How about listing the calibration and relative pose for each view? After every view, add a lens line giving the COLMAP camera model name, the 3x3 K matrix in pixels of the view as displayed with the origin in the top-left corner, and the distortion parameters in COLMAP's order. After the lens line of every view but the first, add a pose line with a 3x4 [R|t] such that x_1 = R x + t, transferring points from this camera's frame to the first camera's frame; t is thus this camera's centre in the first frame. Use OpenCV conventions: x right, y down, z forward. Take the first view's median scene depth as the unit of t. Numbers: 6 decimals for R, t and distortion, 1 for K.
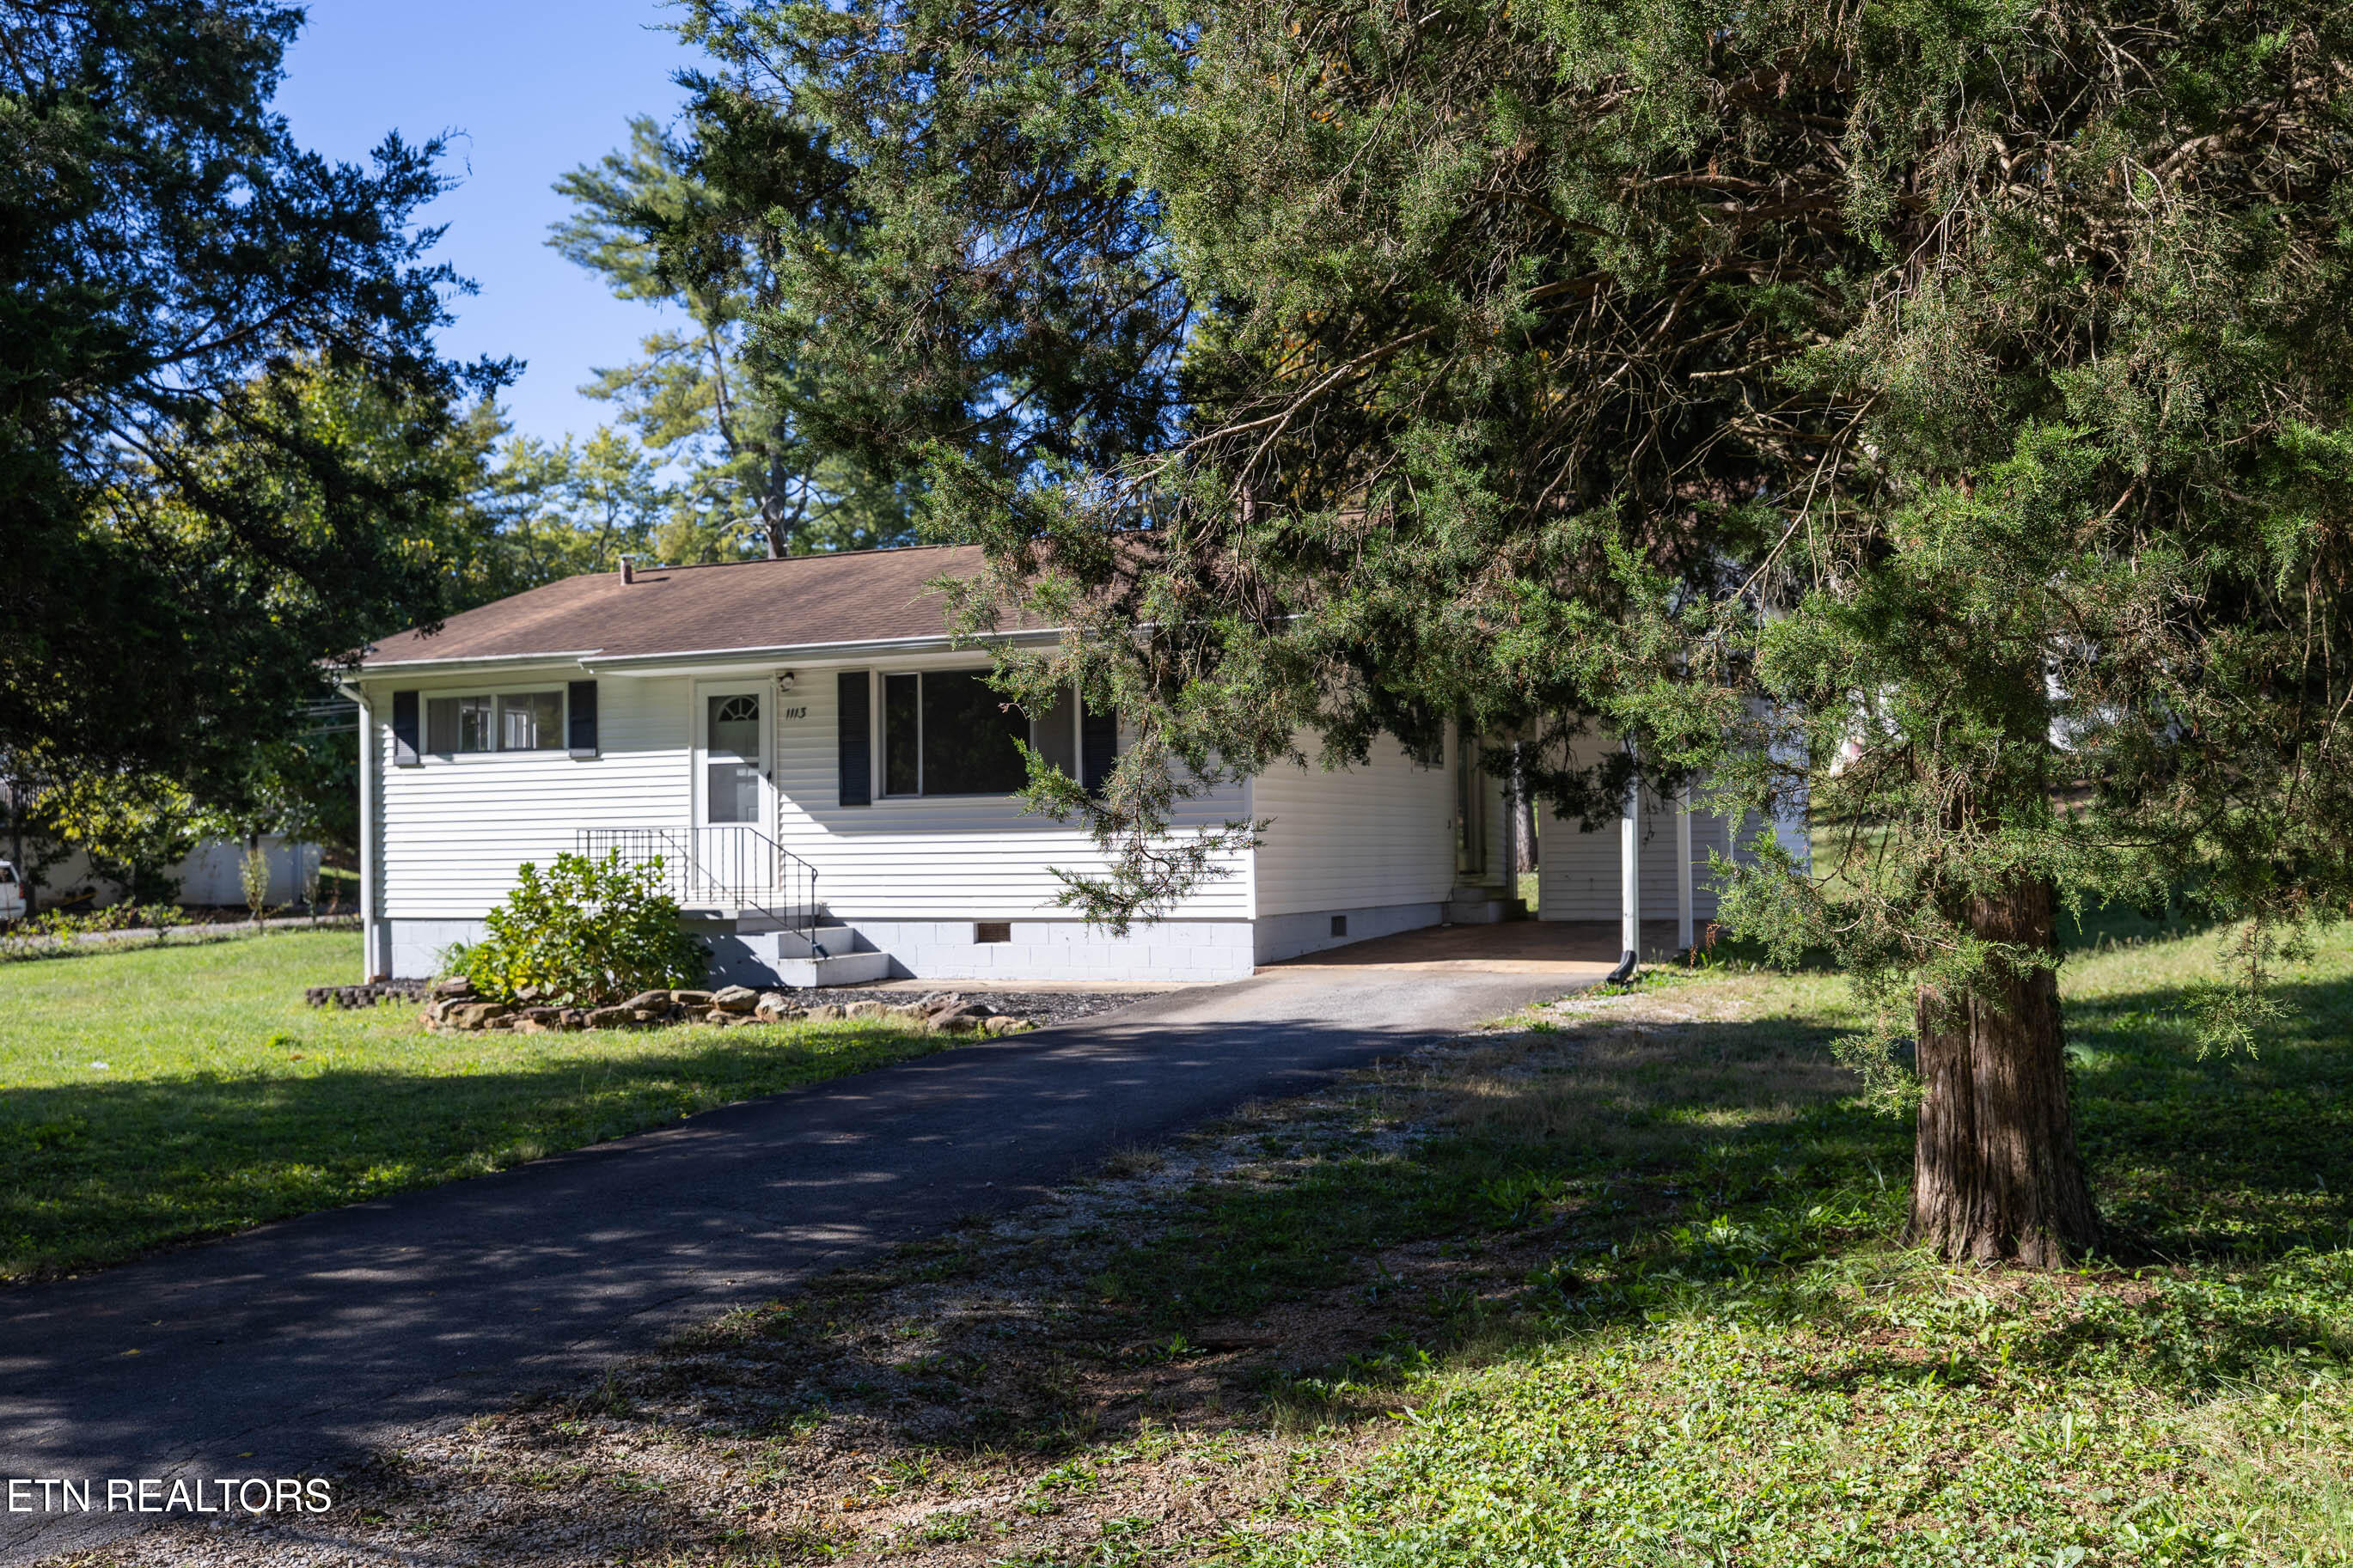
lens RADIAL K [[2306.9, 0, 1173.4], [0, 2306.9, 781.7], [0, 0, 1]] dist [0.193821, 0.000000]
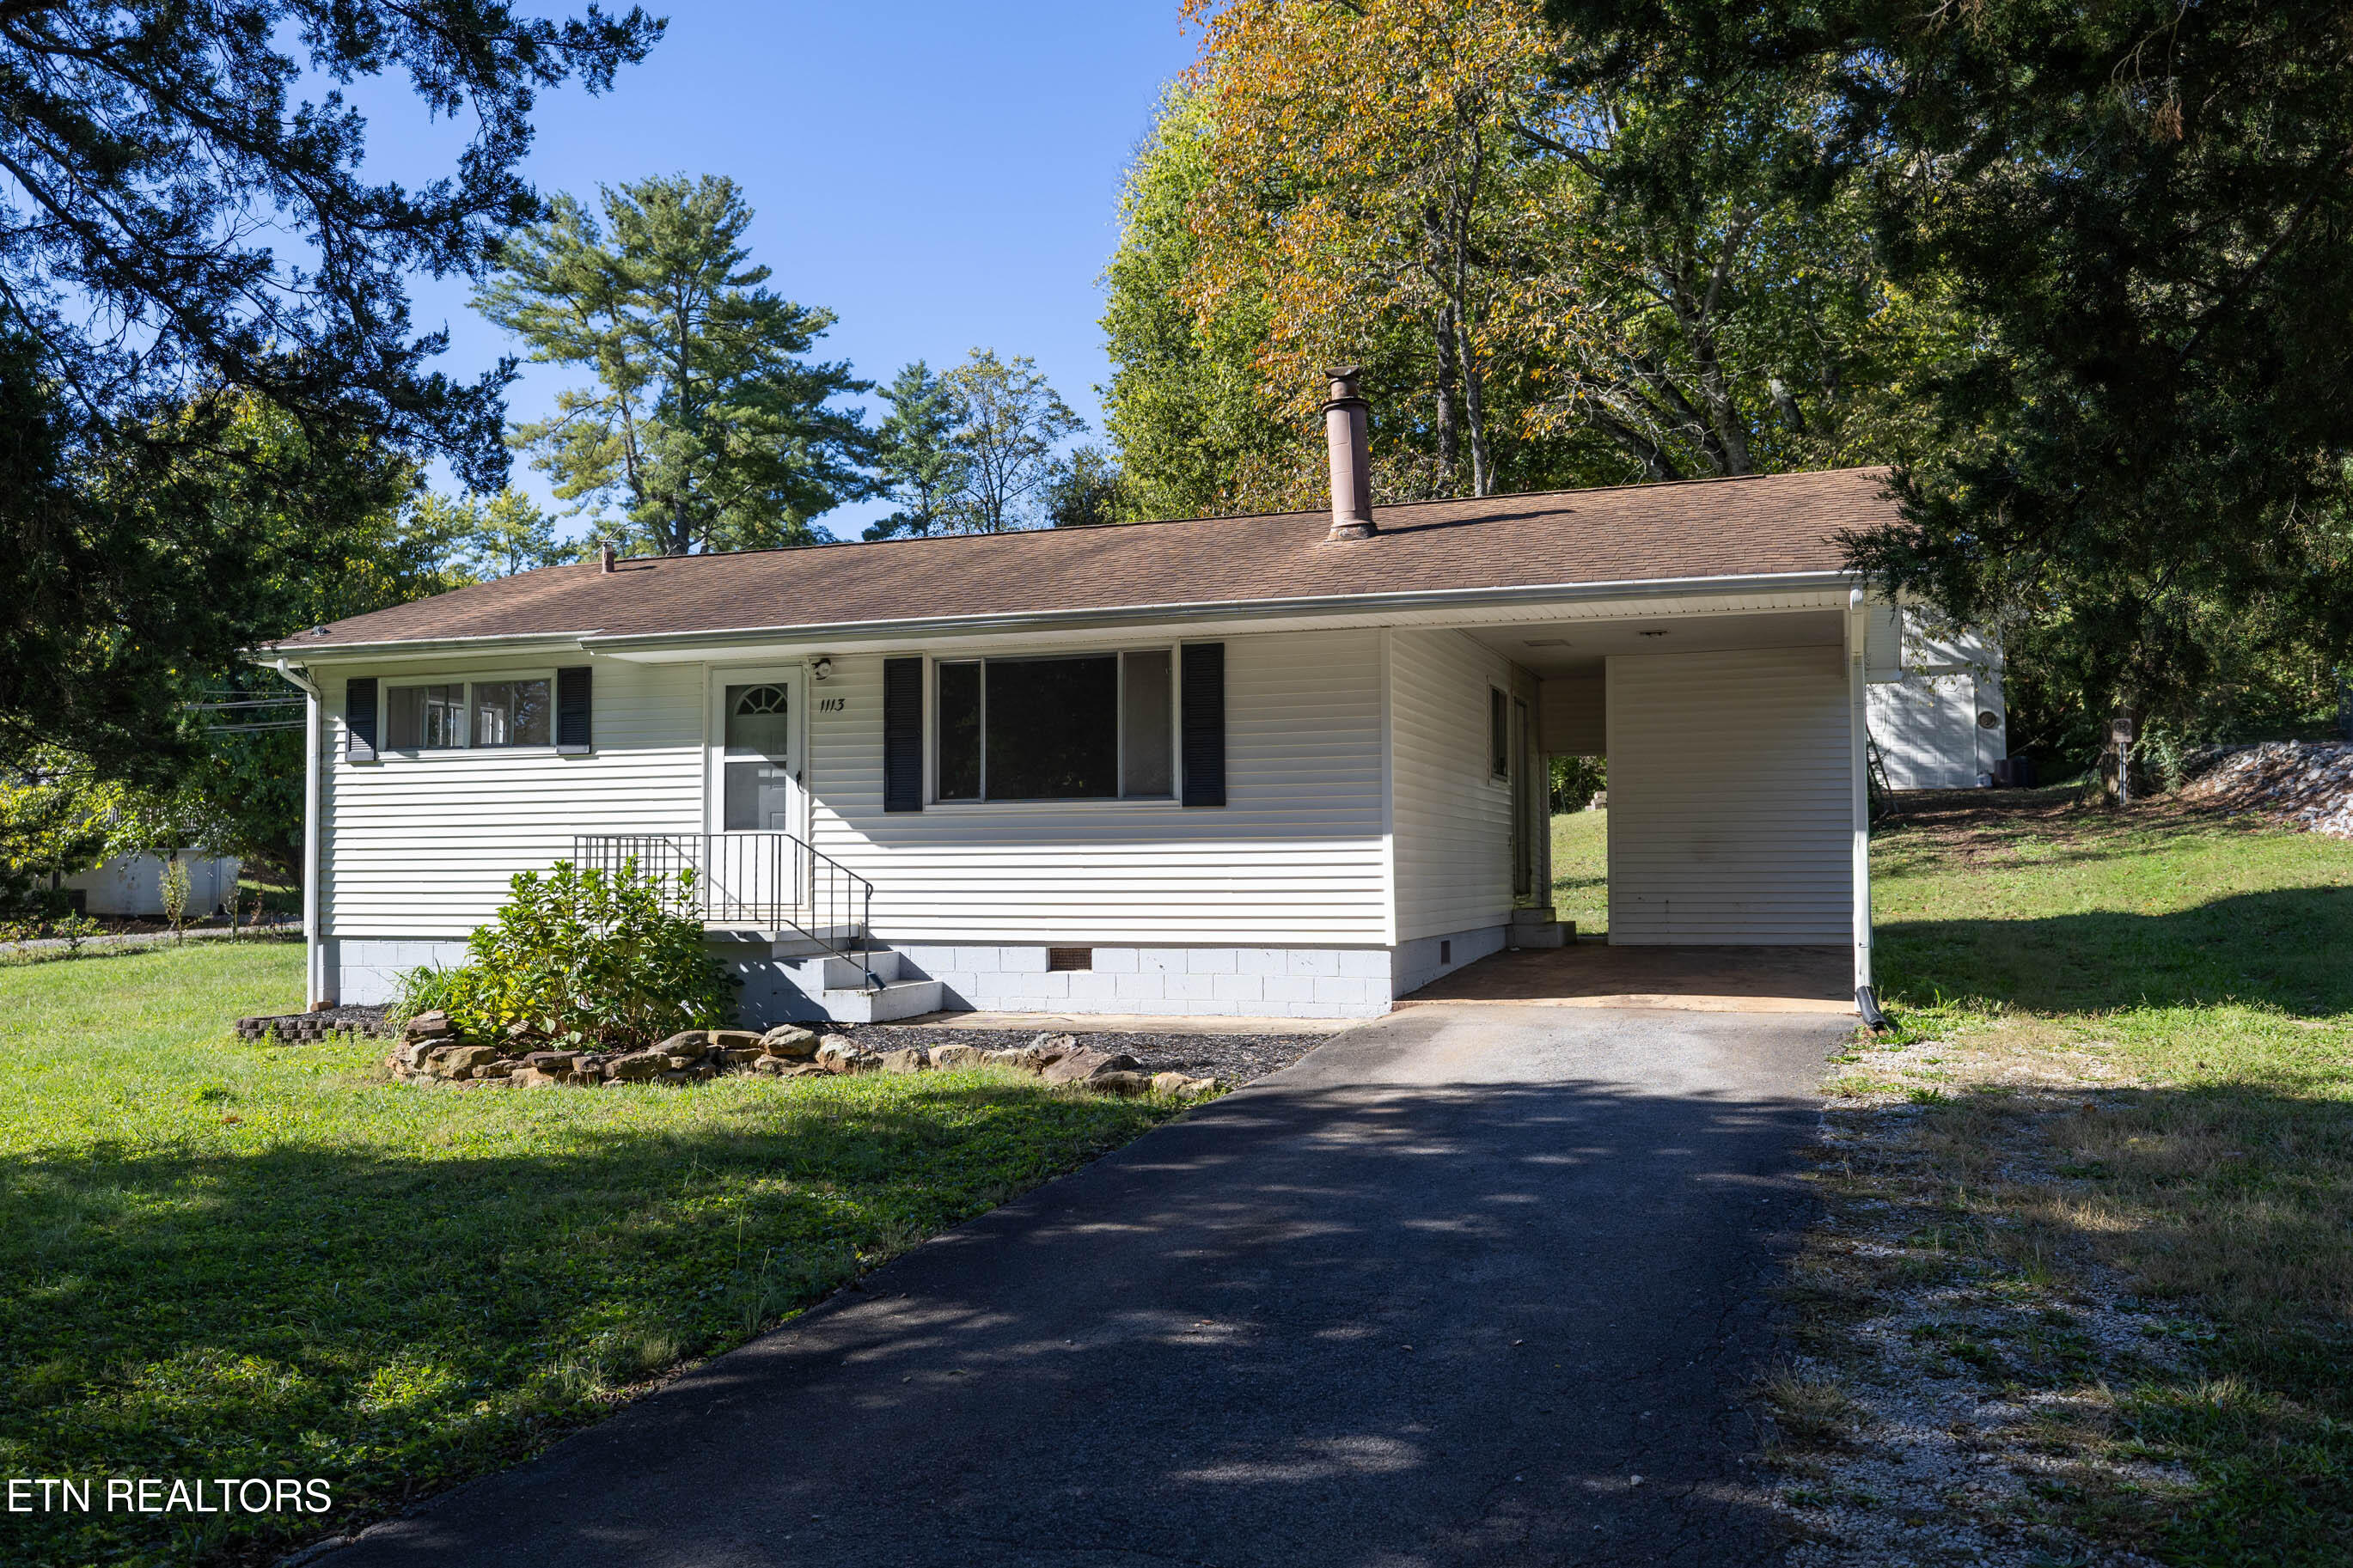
lens RADIAL K [[1899.1, 0, 1186.4], [0, 1899.1, 797.0], [0, 0, 1]] dist [0.111090, 0.007057]
pose [[0.994067, 0.011567, 0.108156, -0.105940], [-0.010596, 0.999898, -0.009553, 0.010206], [-0.108255, 0.008350, 0.994088, 0.269385]]
